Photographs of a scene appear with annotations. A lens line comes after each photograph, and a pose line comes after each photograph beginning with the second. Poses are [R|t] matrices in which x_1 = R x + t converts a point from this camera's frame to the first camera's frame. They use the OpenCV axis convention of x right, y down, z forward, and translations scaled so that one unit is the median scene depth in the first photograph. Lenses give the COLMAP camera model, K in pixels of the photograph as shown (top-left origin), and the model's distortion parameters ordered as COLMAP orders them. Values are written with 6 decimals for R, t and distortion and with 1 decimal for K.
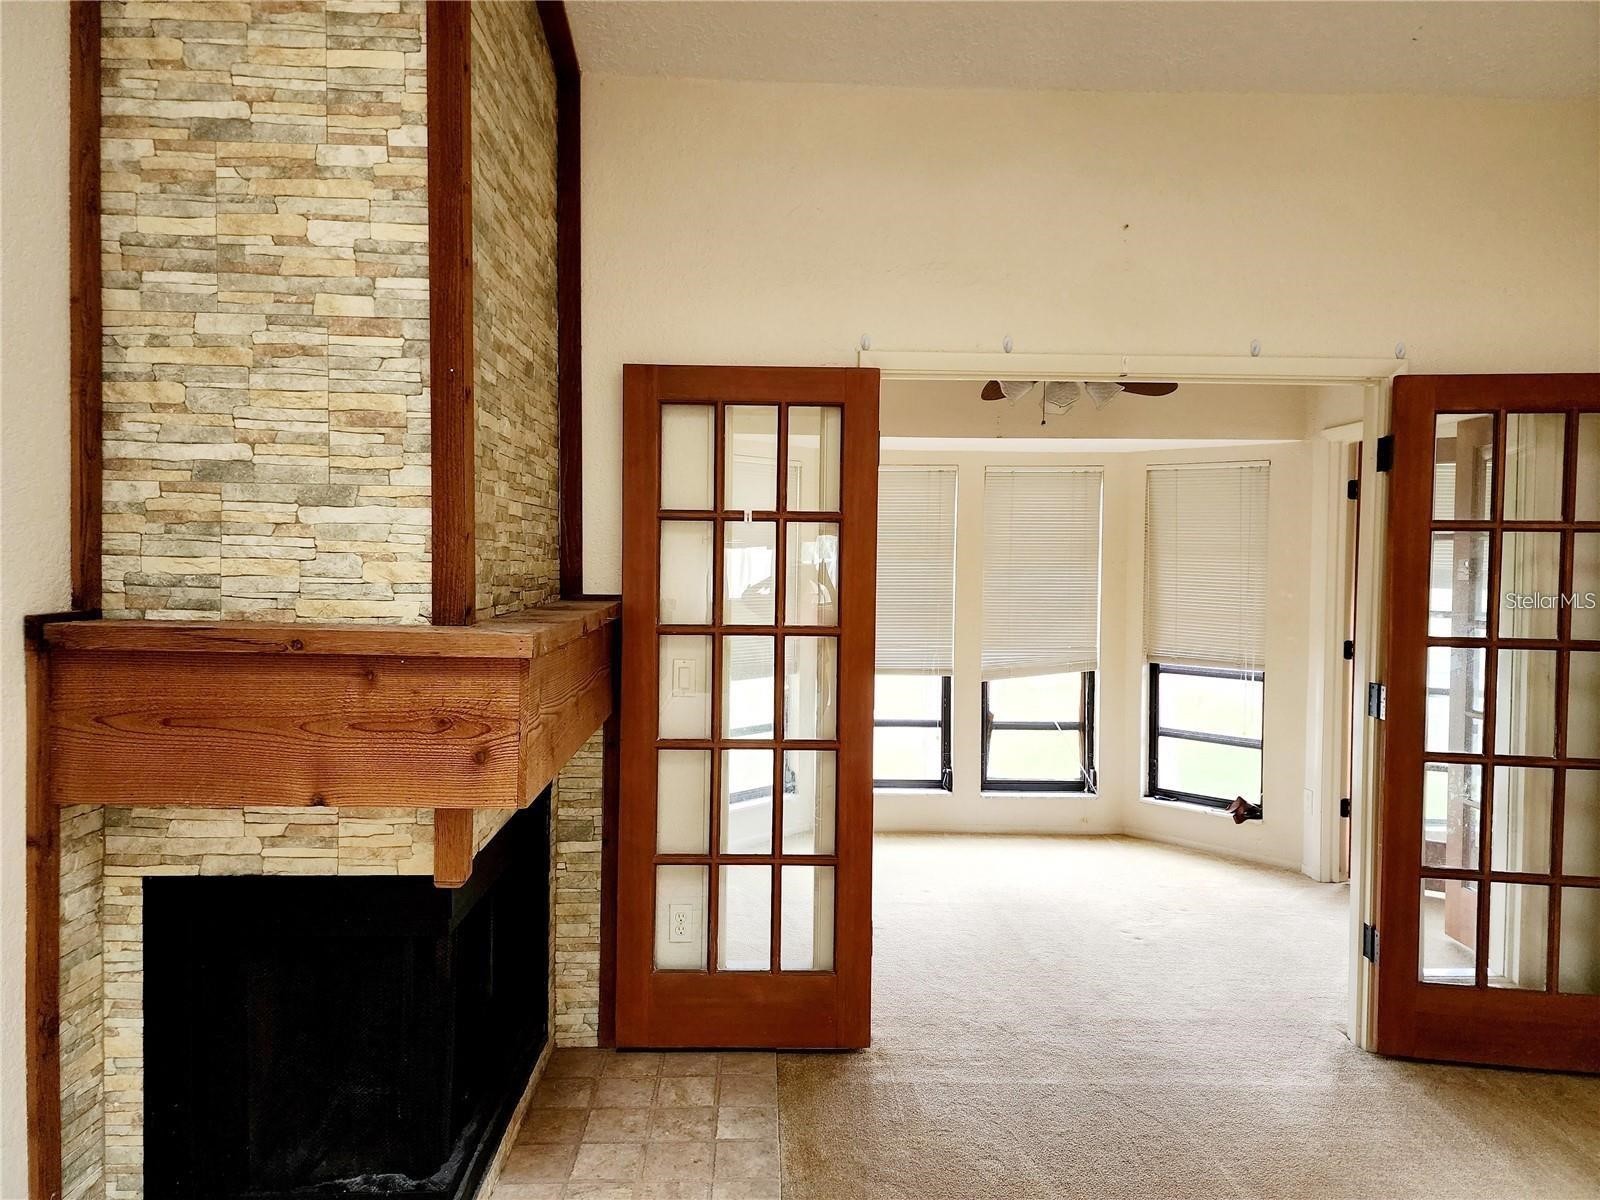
lens RADIAL K [[1075.4, 0, 800.0], [0, 1075.4, 596.6], [0, 0, 1]] dist [0.065634, -0.064253]
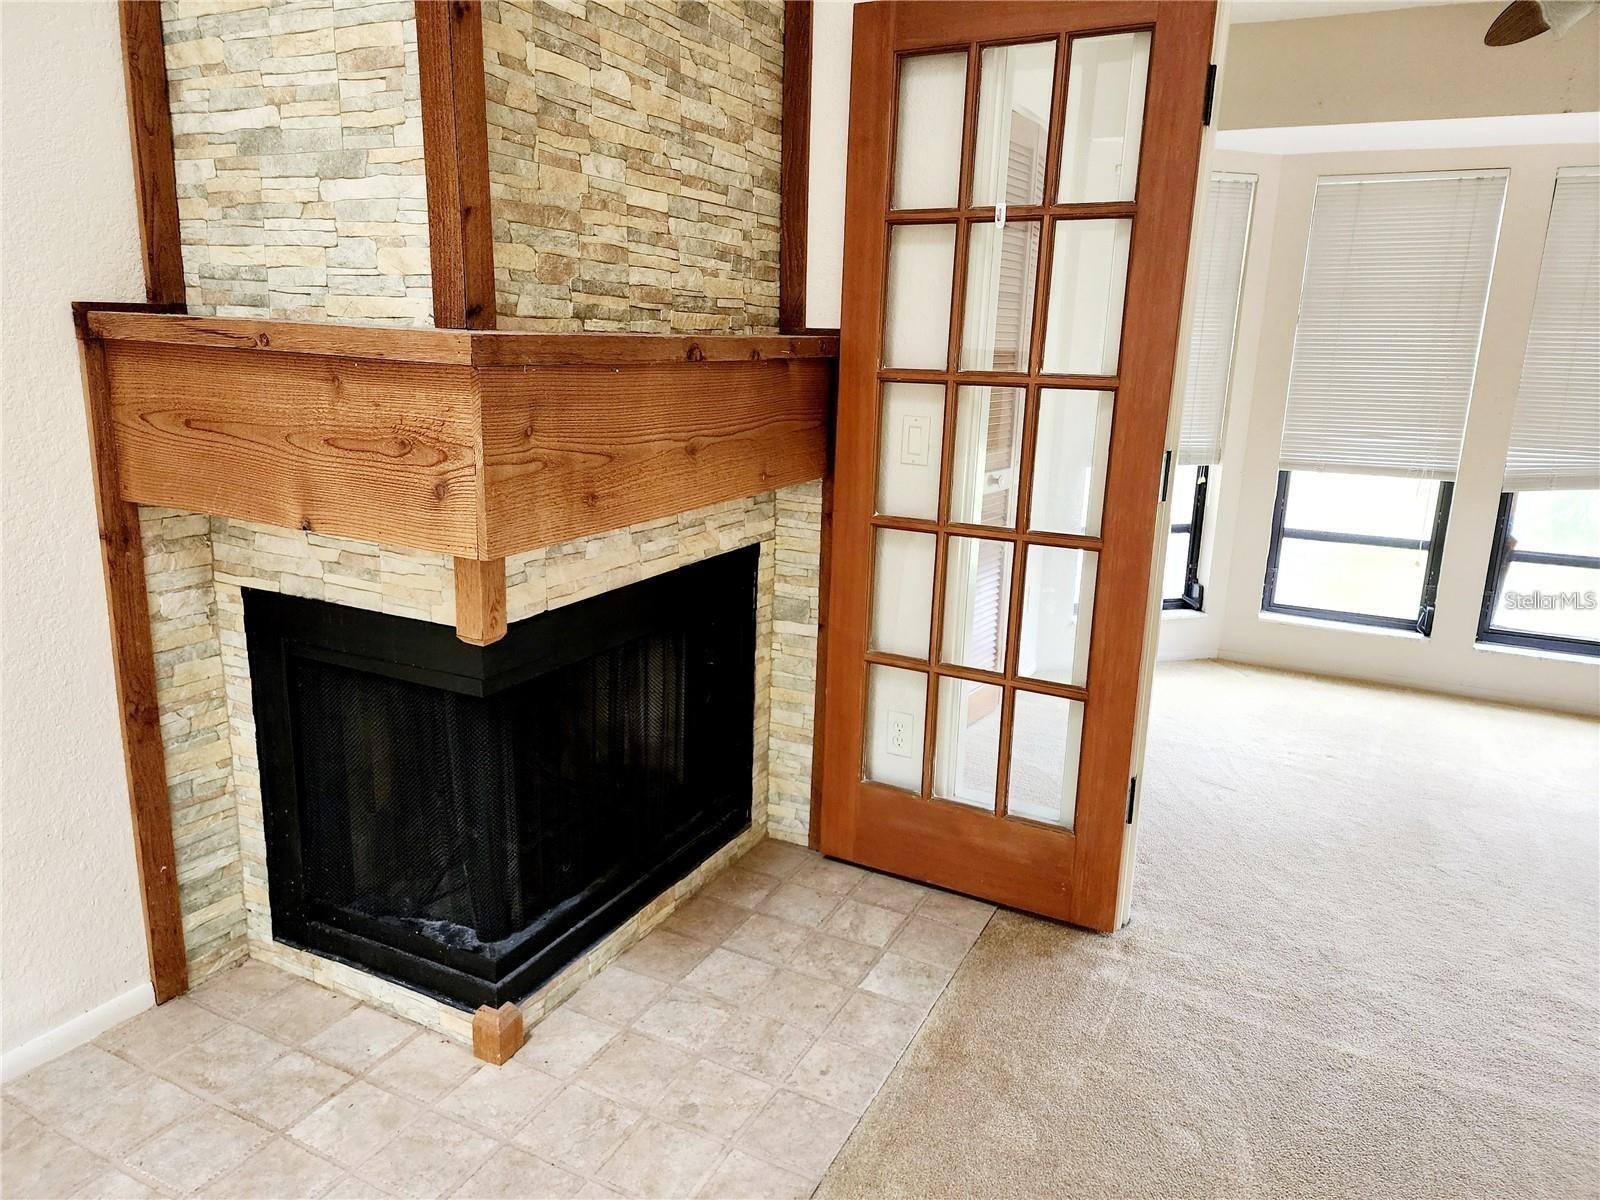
lens RADIAL K [[1075.4, 0, 800.0], [0, 1075.4, 596.6], [0, 0, 1]] dist [0.065634, -0.064253]
pose [[0.873844, 0.126584, -0.469439, 0.299024], [-0.034834, 0.979333, 0.199234, 0.050997], [0.484957, -0.157747, 0.860193, 0.392241]]
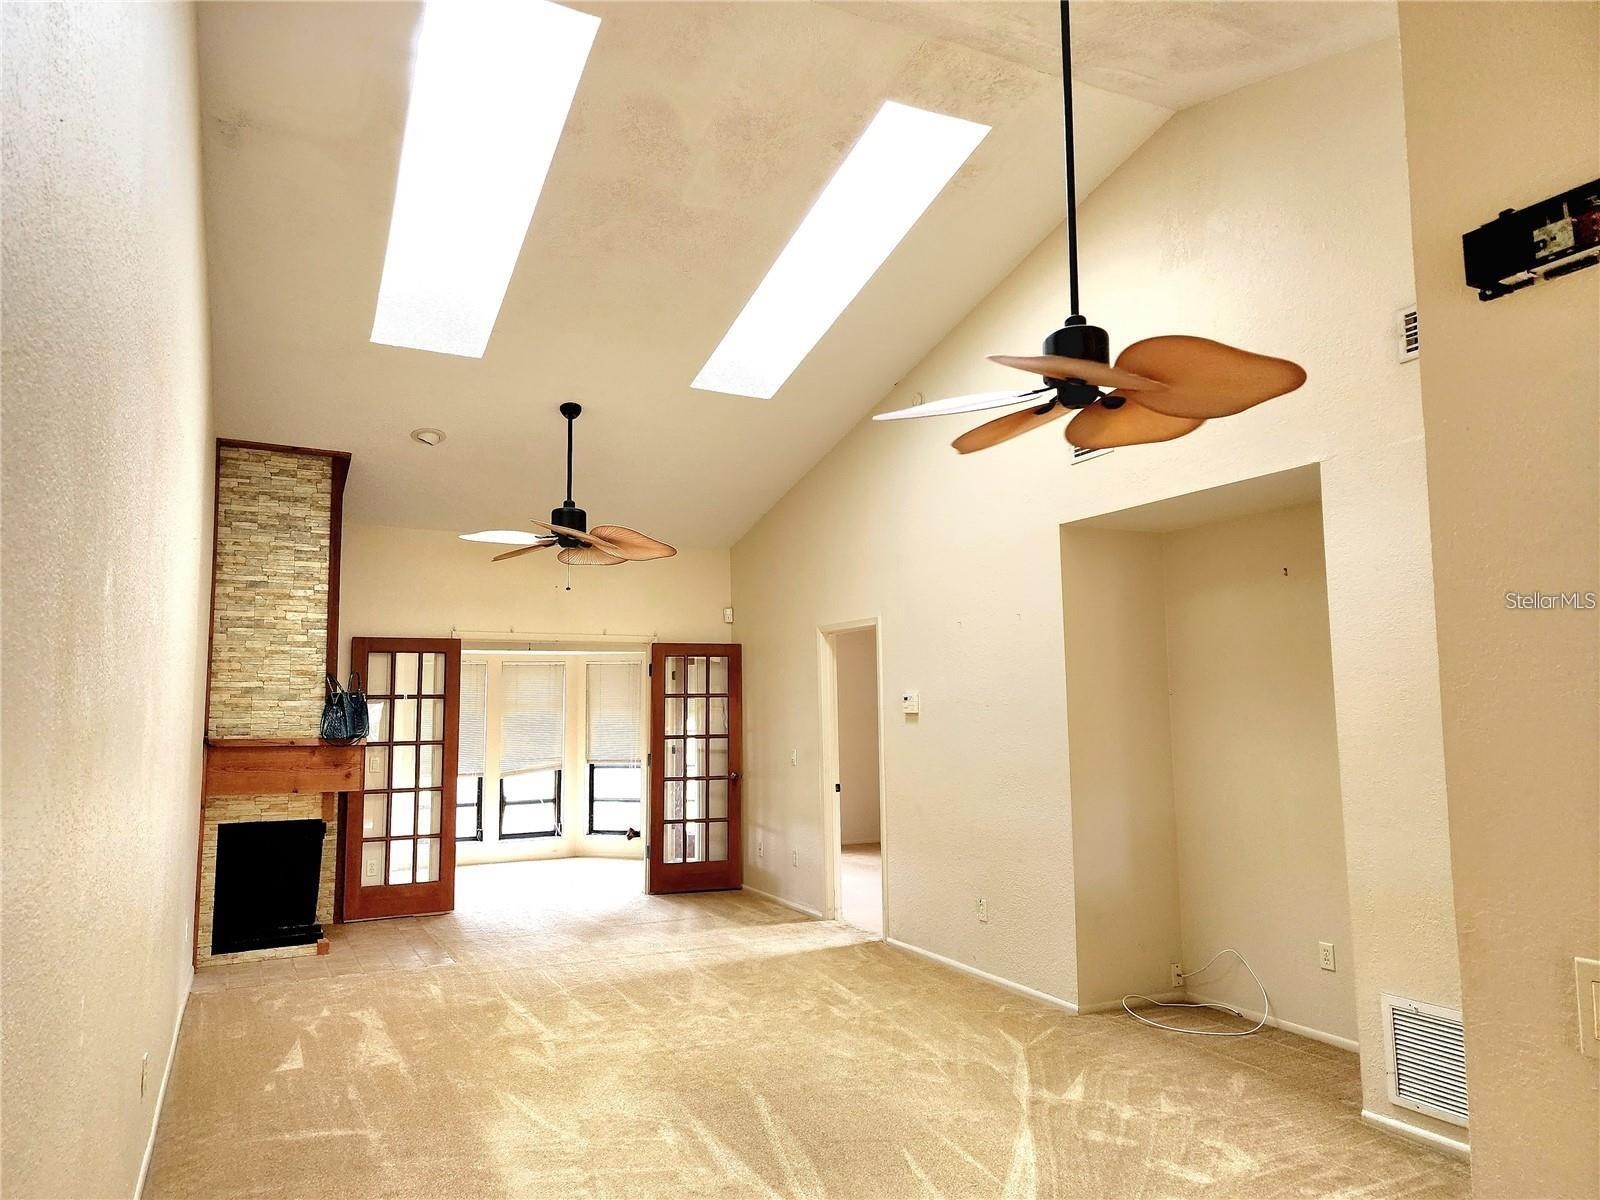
lens RADIAL K [[1075.4, 0, 800.0], [0, 1075.4, 596.6], [0, 0, 1]] dist [0.065634, -0.064253]
pose [[0.904343, 0.021585, 0.426261, -0.437597], [0.038049, 0.990667, -0.130889, 0.086055], [-0.425108, 0.134587, 0.895081, -2.465364]]
